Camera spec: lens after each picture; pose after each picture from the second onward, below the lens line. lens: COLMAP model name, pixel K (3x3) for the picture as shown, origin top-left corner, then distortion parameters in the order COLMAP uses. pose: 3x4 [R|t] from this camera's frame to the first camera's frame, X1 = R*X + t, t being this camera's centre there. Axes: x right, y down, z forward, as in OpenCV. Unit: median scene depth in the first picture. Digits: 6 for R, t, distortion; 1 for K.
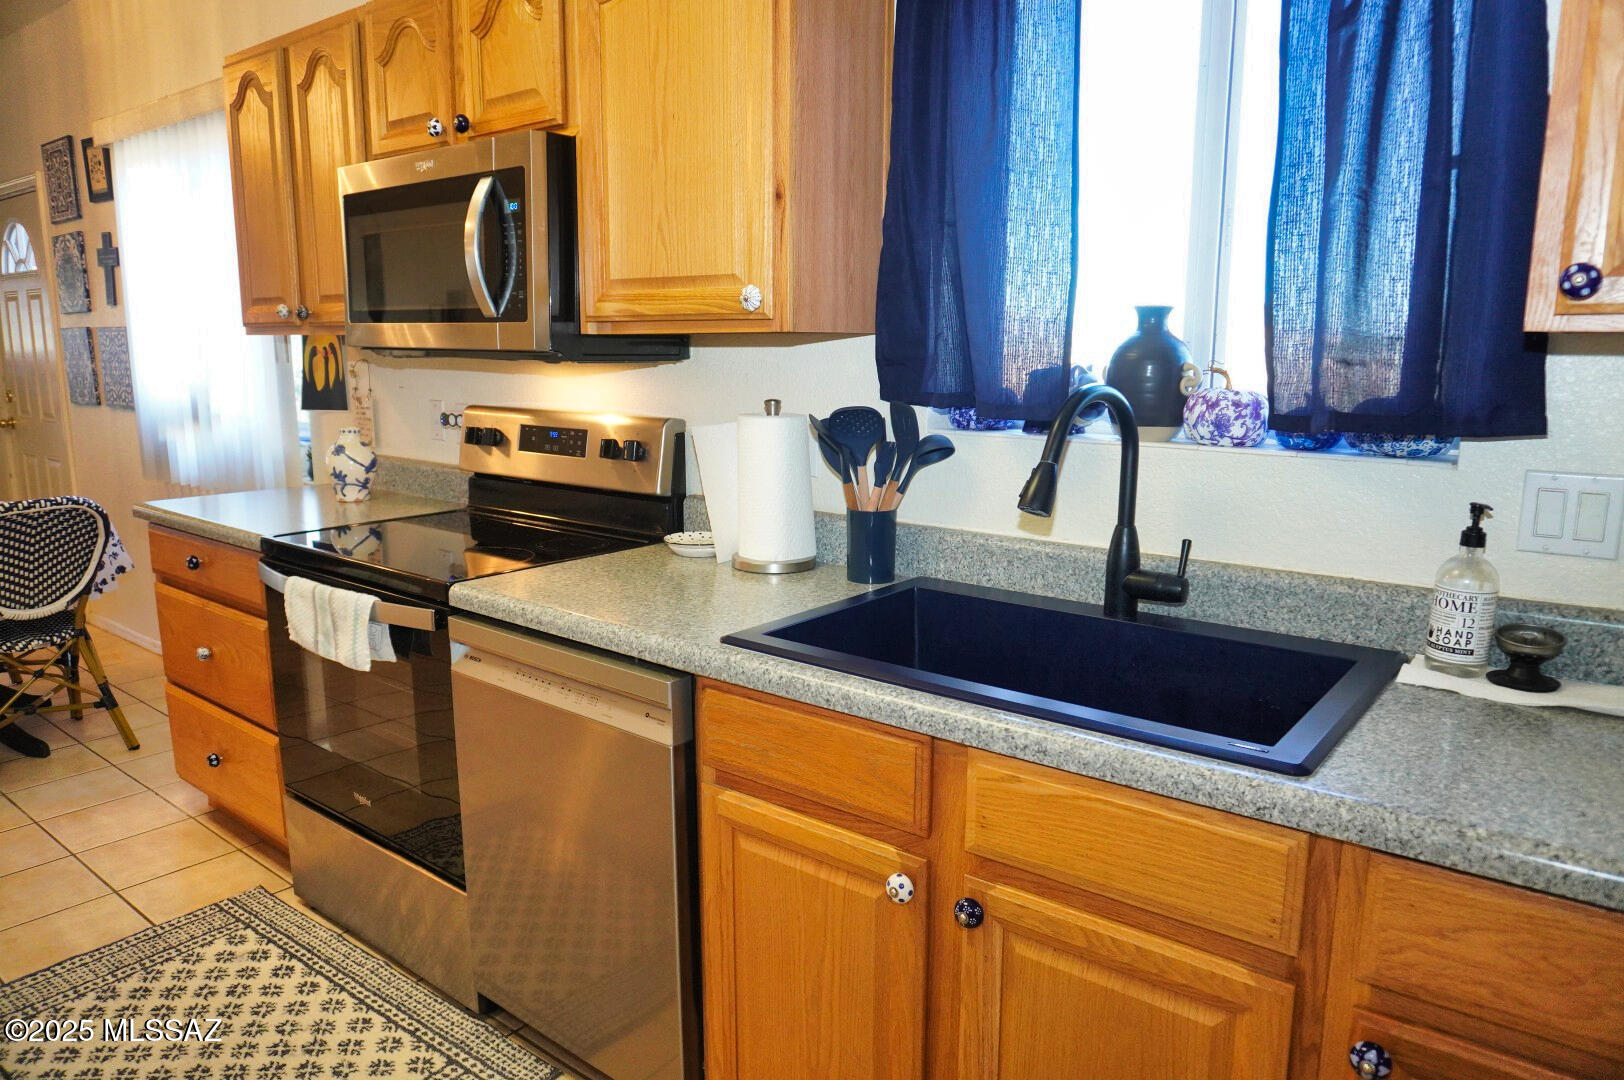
lens RADIAL K [[1089.1, 0, 796.5], [0, 1089.1, 544.1], [0, 0, 1]] dist [-0.026500, 0.011561]
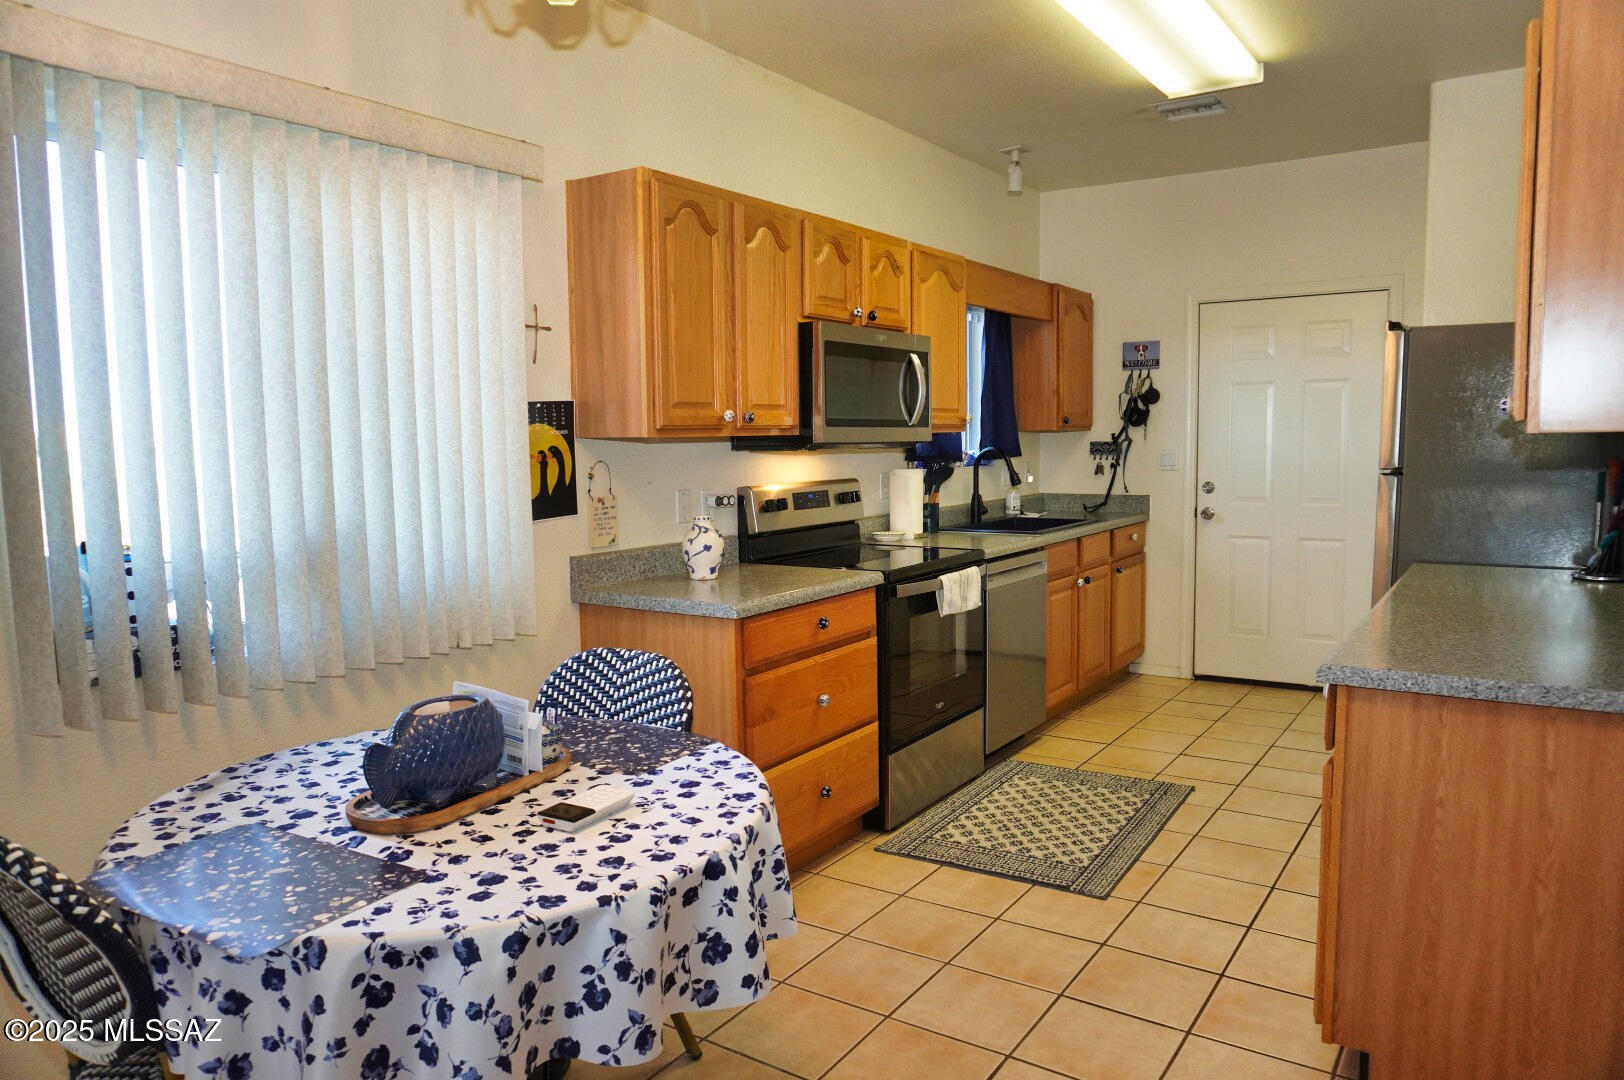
lens RADIAL K [[1089.1, 0, 814.3], [0, 1089.1, 536.6], [0, 0, 1]] dist [-0.026500, 0.011561]
pose [[-0.092713, -0.100385, 0.990620, -1.998782], [0.192524, 0.974322, 0.116752, -0.252152], [-0.976903, 0.201542, -0.071006, 1.237044]]
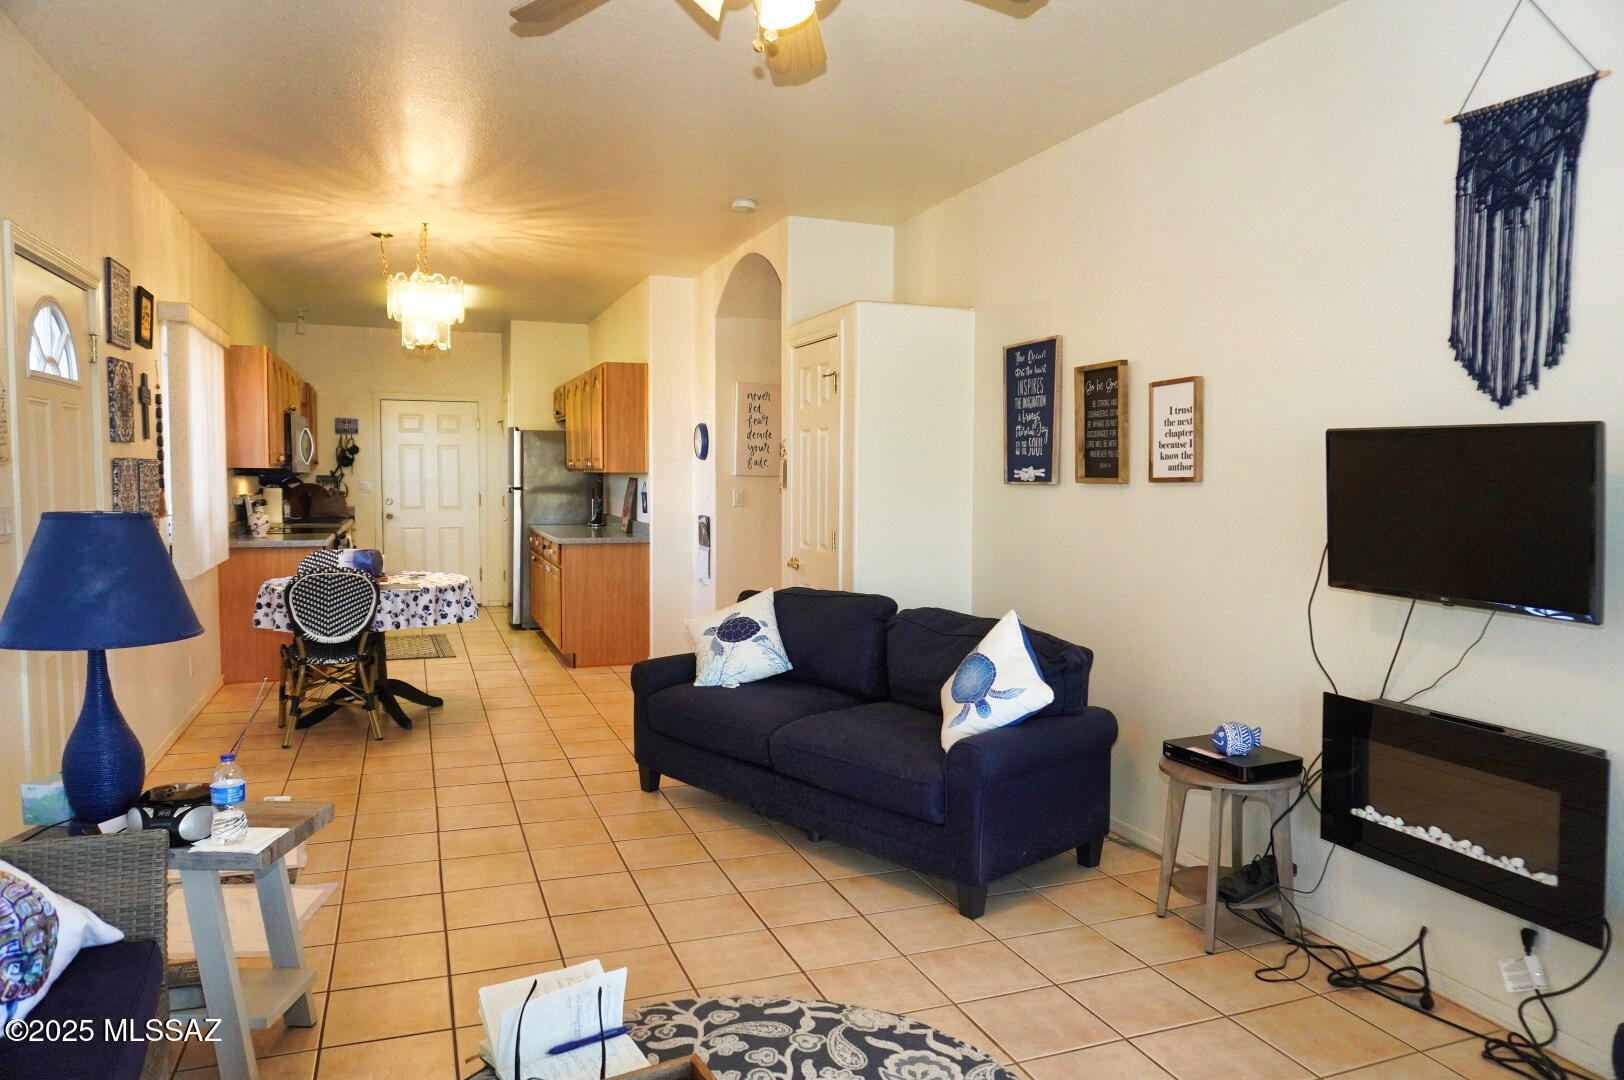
lens RADIAL K [[1089.1, 0, 809.9], [0, 1089.1, 565.4], [0, 0, 1]] dist [-0.026500, 0.011561]
pose [[-0.862659, -0.057097, 0.502553, -3.351866], [0.077450, 0.966977, 0.242809, -0.588628], [-0.499821, 0.248384, -0.829750, 3.031633]]
